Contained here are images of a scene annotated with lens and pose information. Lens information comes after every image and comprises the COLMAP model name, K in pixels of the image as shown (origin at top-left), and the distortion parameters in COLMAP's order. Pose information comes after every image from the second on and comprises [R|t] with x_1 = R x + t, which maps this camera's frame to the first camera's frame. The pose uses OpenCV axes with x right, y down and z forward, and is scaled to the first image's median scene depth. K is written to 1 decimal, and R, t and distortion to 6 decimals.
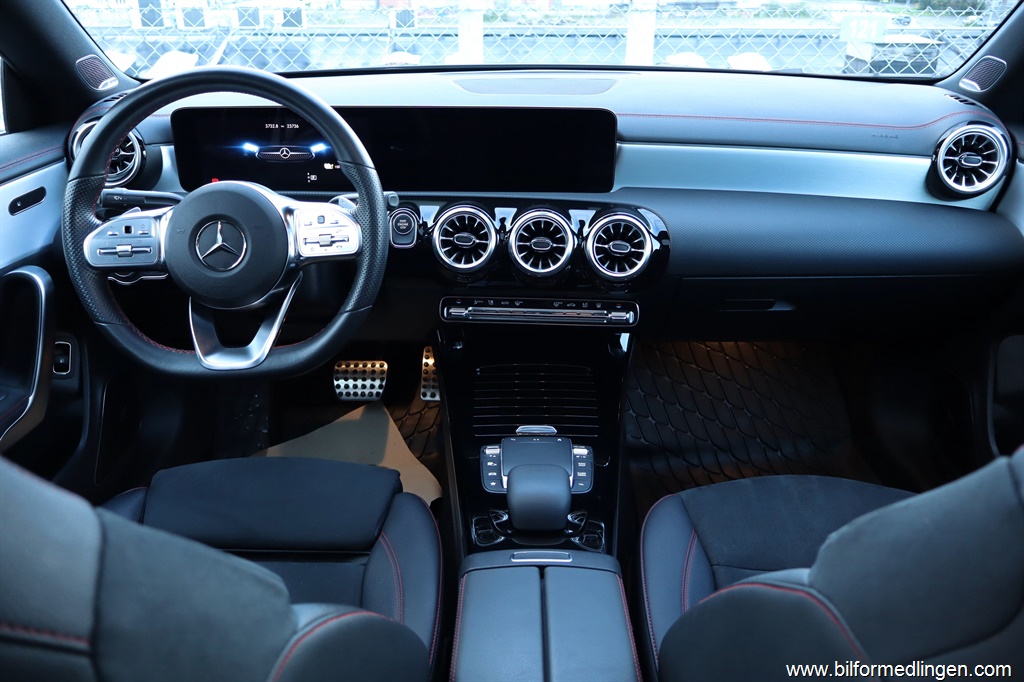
lens RADIAL K [[840.4, 0, 513.1], [0, 840.4, 343.7], [0, 0, 1]] dist [-0.033593, 0.015972]
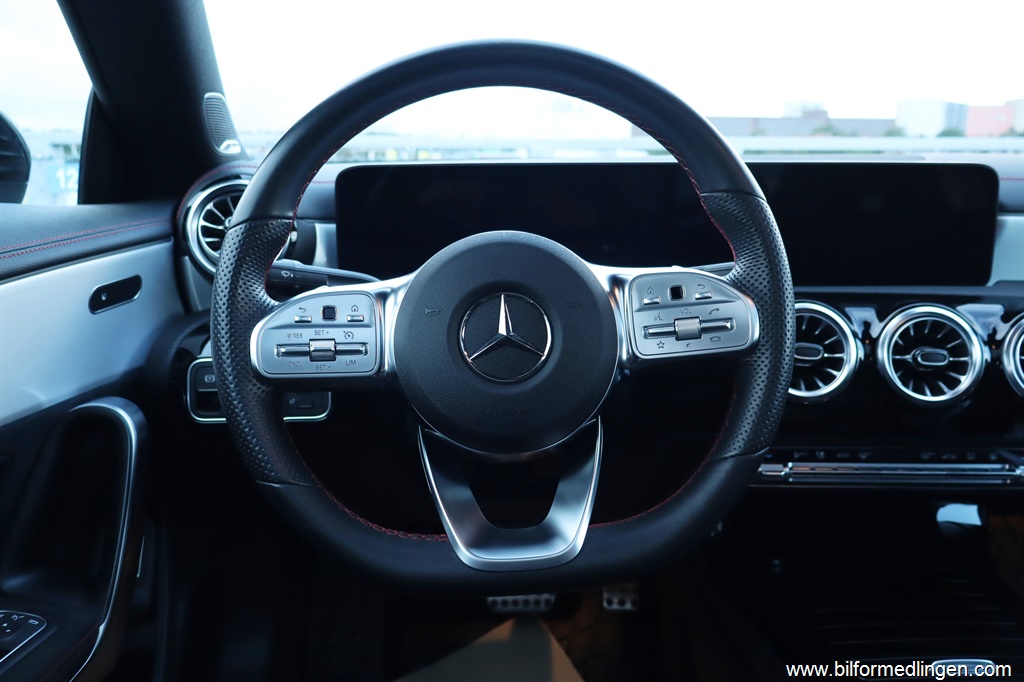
lens RADIAL K [[840.4, 0, 510.9], [0, 840.4, 337.7], [0, 0, 1]] dist [-0.033593, 0.015972]
pose [[0.999548, -0.008715, 0.028785, -0.302635], [0.015111, 0.973042, -0.230131, 0.008048], [-0.026003, 0.230462, 0.972734, 0.387916]]
